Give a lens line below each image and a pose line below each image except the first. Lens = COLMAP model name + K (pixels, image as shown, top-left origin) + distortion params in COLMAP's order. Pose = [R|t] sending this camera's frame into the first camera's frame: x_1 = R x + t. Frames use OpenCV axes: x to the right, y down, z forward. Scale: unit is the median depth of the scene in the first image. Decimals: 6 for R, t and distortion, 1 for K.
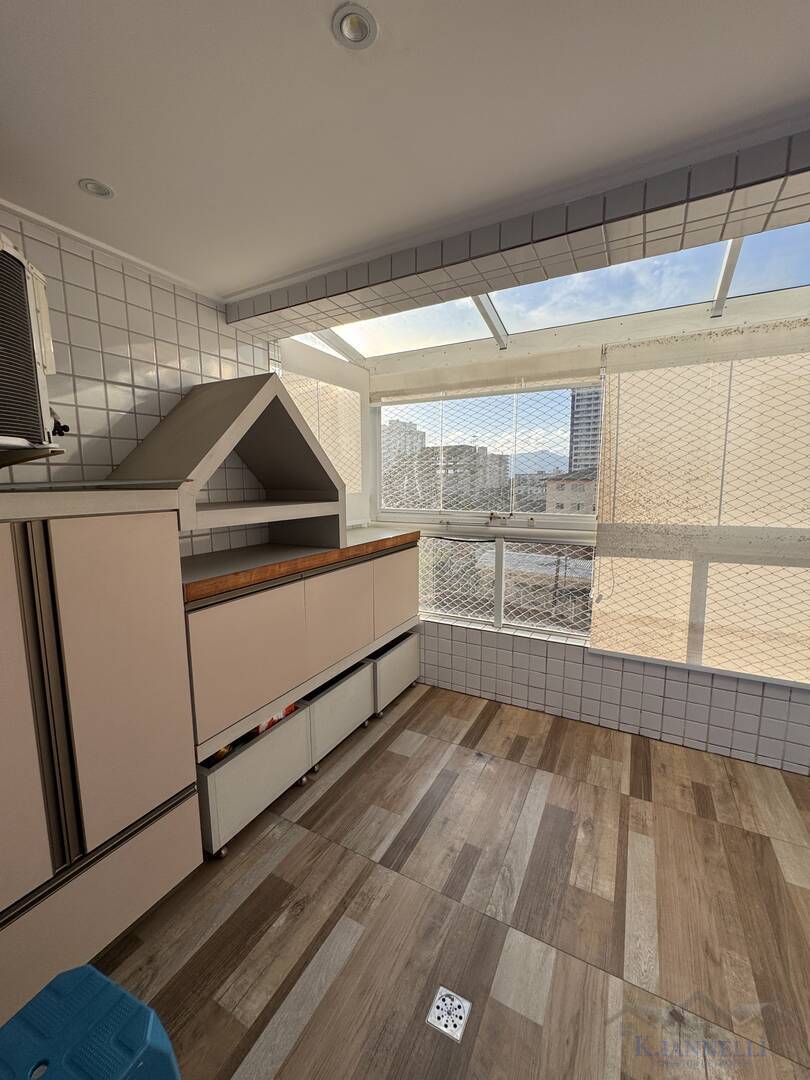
lens RADIAL K [[432.4, 0, 405.0], [0, 432.4, 540.0], [0, 0, 1]] dist [-0.002998, 0.000415]
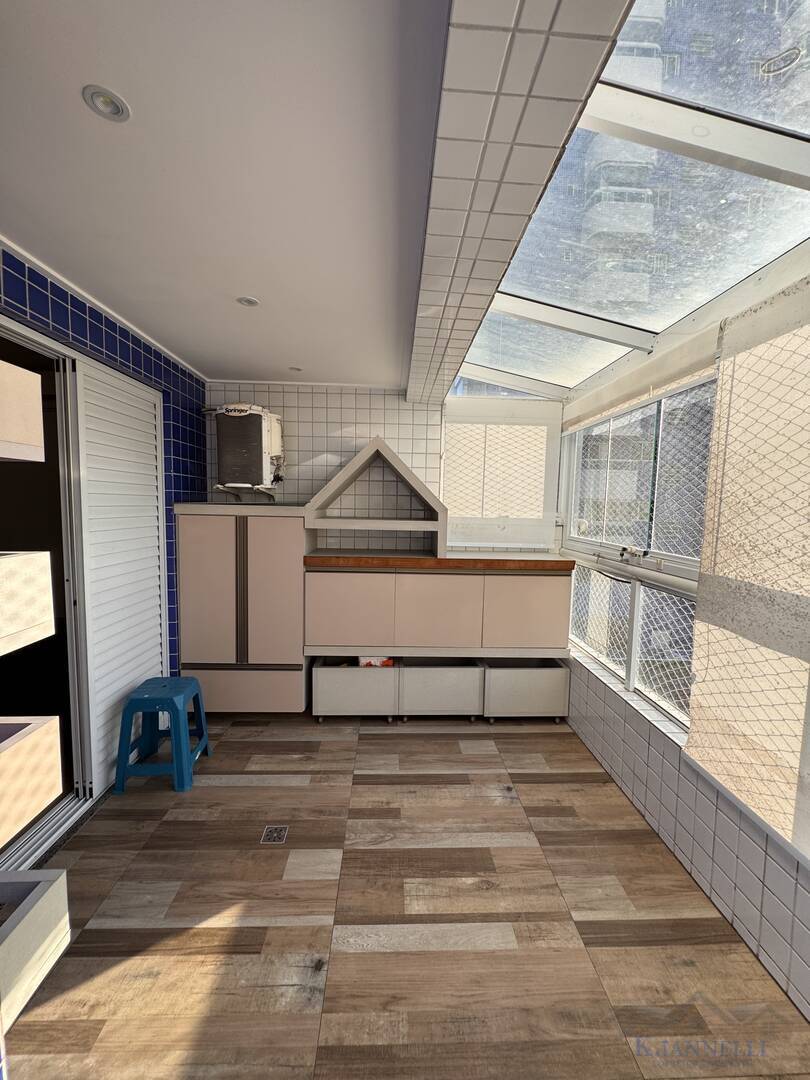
lens RADIAL K [[434.3, 0, 409.5], [0, 434.3, 542.3], [0, 0, 1]] dist [-0.005036, -0.000344]
pose [[0.505956, 0.090755, -0.857772, 0.909002], [-0.138782, 0.990058, 0.022891, -0.045130], [0.851322, 0.107462, 0.513521, 0.269285]]
